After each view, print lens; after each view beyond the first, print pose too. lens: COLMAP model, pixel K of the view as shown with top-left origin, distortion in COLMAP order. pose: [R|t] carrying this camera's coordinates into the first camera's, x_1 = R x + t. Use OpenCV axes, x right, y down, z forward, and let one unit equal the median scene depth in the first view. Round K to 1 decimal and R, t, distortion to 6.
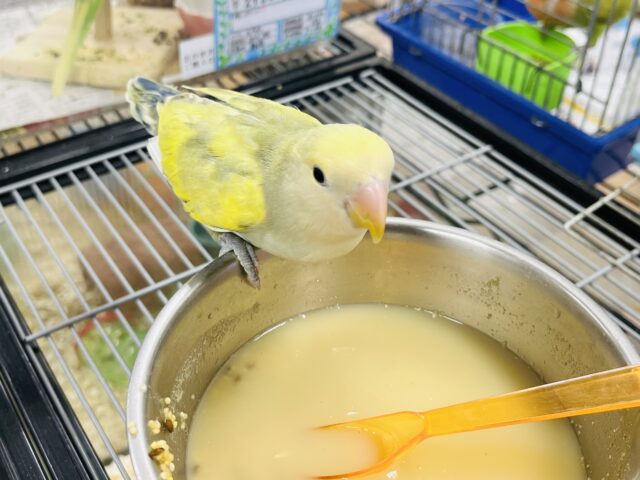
lens RADIAL K [[727.5, 0, 323.1], [0, 727.5, 237.9], [0, 0, 1]] dist [-0.002986, 0.000000]
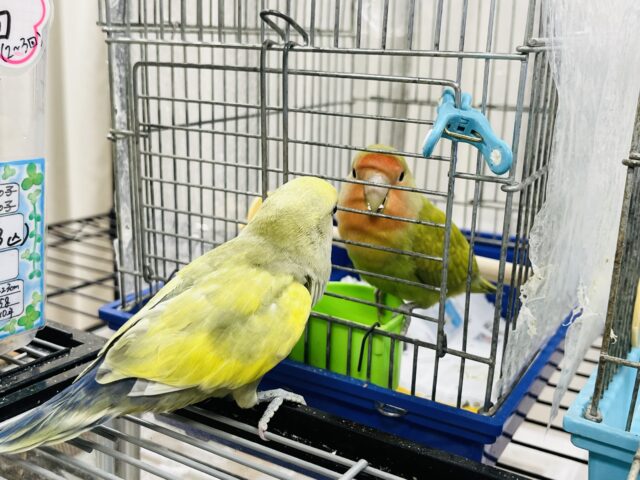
lens RADIAL K [[727.5, 0, 316.5], [0, 727.5, 241.9], [0, 0, 1]] dist [-0.002986, 0.000000]
pose [[0.911373, -0.080585, 0.403614, -0.011966], [0.240278, 0.900361, -0.362790, -0.078455], [-0.334163, 0.427617, 0.839928, 0.437490]]
